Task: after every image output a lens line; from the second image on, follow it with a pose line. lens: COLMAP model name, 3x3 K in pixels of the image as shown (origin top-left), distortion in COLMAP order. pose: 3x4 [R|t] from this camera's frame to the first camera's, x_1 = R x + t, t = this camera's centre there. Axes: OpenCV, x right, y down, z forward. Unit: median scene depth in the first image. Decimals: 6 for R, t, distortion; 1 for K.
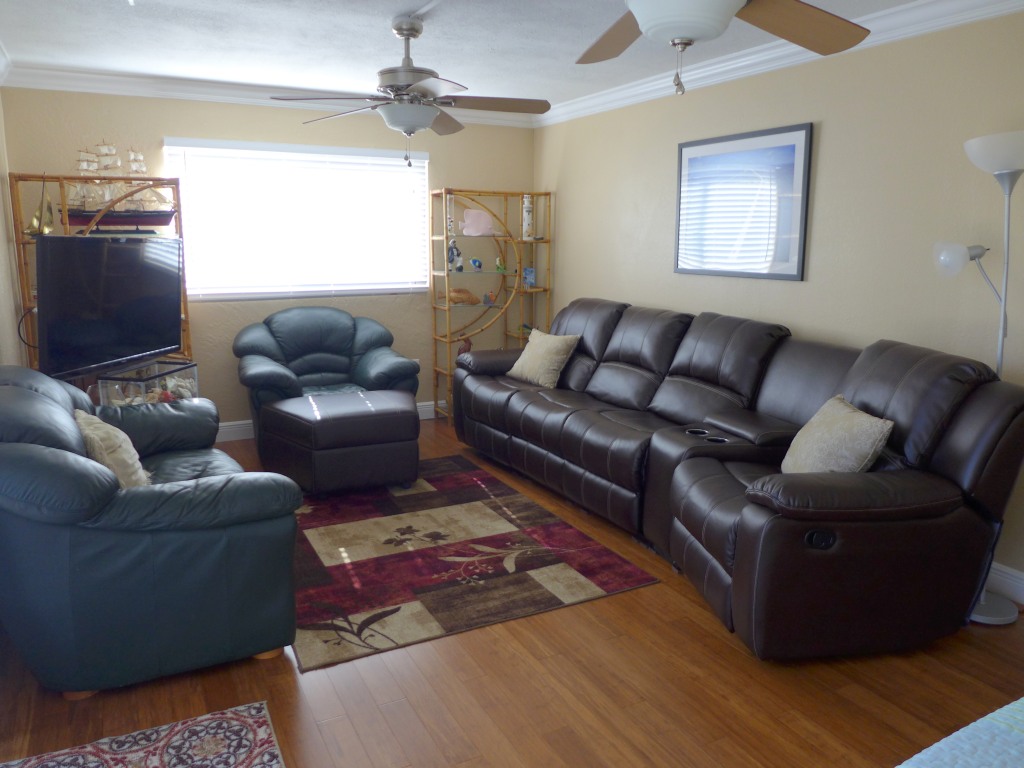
lens RADIAL K [[738.7, 0, 501.5], [0, 738.7, 380.6], [0, 0, 1]] dist [-0.043434, 0.014967]
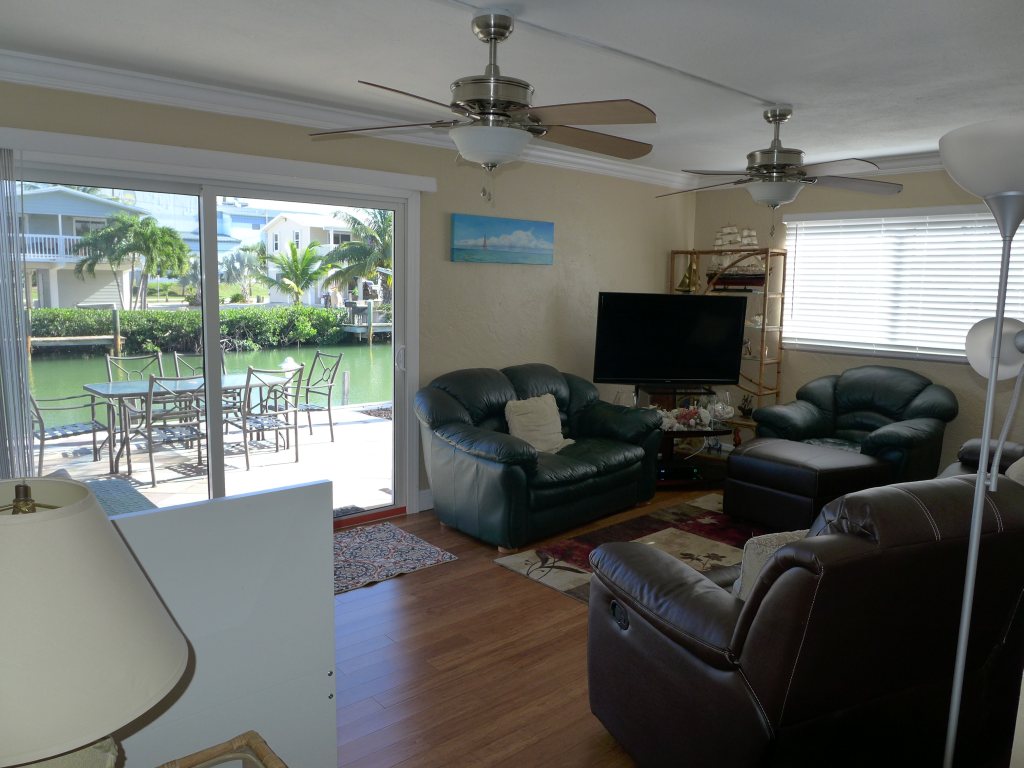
lens RADIAL K [[738.7, 0, 512.5], [0, 738.7, 383.4], [0, 0, 1]] dist [-0.043434, 0.014967]
pose [[0.248080, 0.127938, -0.960254, 0.864786], [-0.199217, 0.976792, 0.078674, -0.083210], [0.948034, 0.171782, 0.267810, 0.379532]]
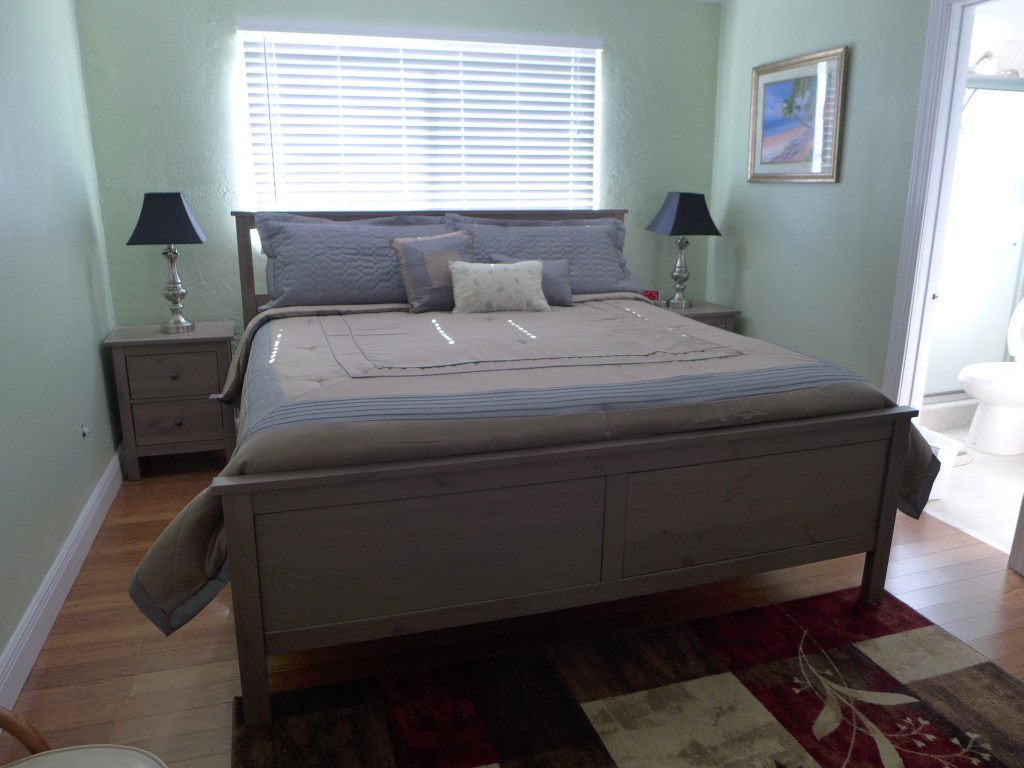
lens RADIAL K [[738.7, 0, 514.8], [0, 738.7, 384.3], [0, 0, 1]] dist [-0.043434, 0.014967]
pose [[0.164249, -0.250555, 0.954068, -0.508980], [0.182442, 0.958232, 0.220240, -0.172966], [-0.969400, 0.137888, 0.203100, 1.061312]]
